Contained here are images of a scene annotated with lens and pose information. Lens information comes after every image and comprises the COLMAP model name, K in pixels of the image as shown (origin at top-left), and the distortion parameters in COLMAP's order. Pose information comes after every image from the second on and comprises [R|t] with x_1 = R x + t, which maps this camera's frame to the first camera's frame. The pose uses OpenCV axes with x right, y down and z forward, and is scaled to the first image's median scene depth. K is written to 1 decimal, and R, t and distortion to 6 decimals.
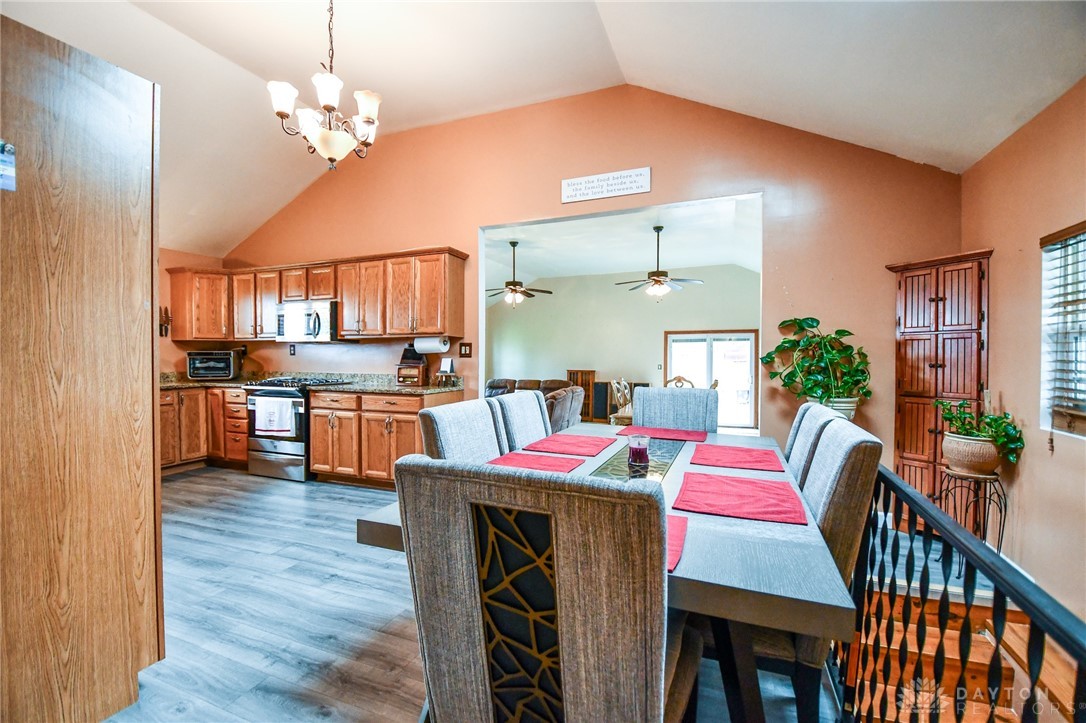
lens RADIAL K [[474.8, 0, 540.5], [0, 474.8, 367.3], [0, 0, 1]] dist [-0.001525, -0.004178]
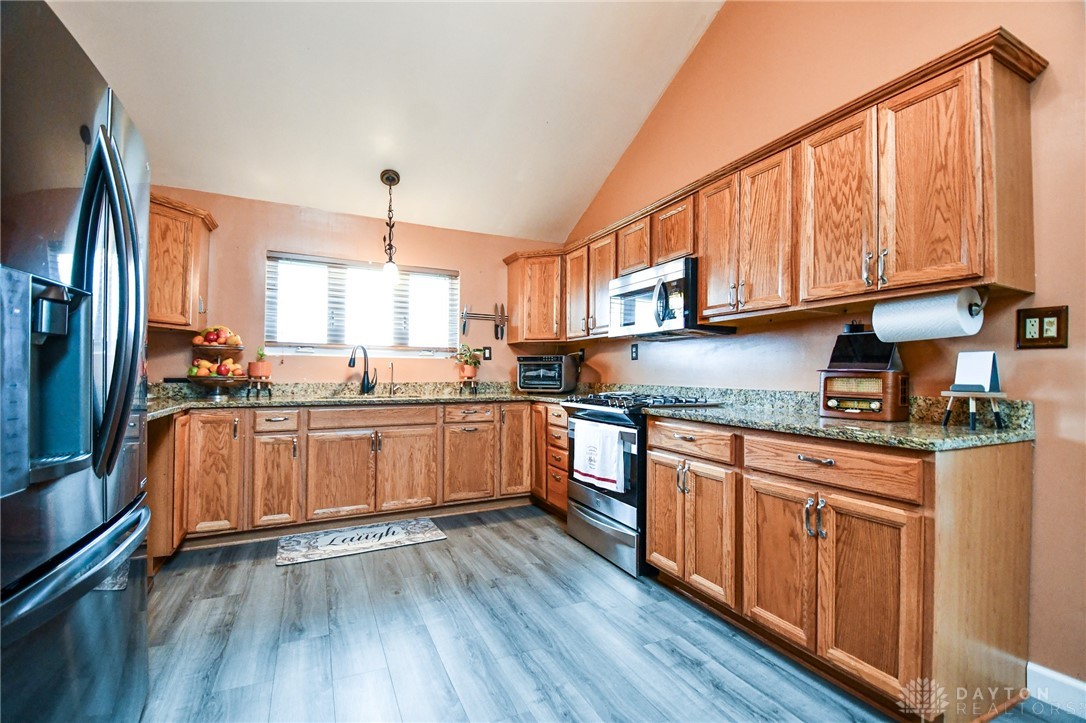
lens RADIAL K [[474.8, 0, 537.1], [0, 474.8, 368.0], [0, 0, 1]] dist [-0.001525, -0.004178]
pose [[0.733384, -0.004913, -0.679797, -0.197944], [-0.023035, 0.999220, -0.032072, 0.013657], [0.679424, 0.039180, 0.732699, 0.493178]]
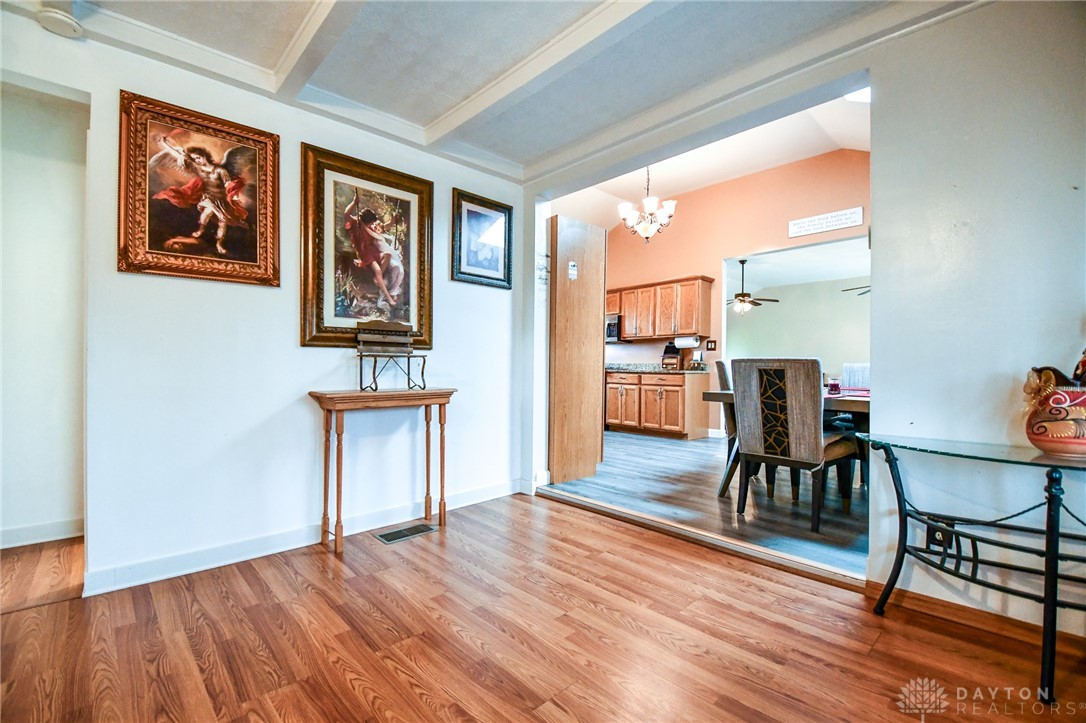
lens RADIAL K [[474.8, 0, 528.7], [0, 474.8, 368.3], [0, 0, 1]] dist [-0.001525, -0.004178]
pose [[0.898405, 0.006649, -0.439118, -0.024440], [-0.017164, 0.999653, -0.019979, 0.070702], [0.438833, 0.025487, 0.898207, -0.522653]]
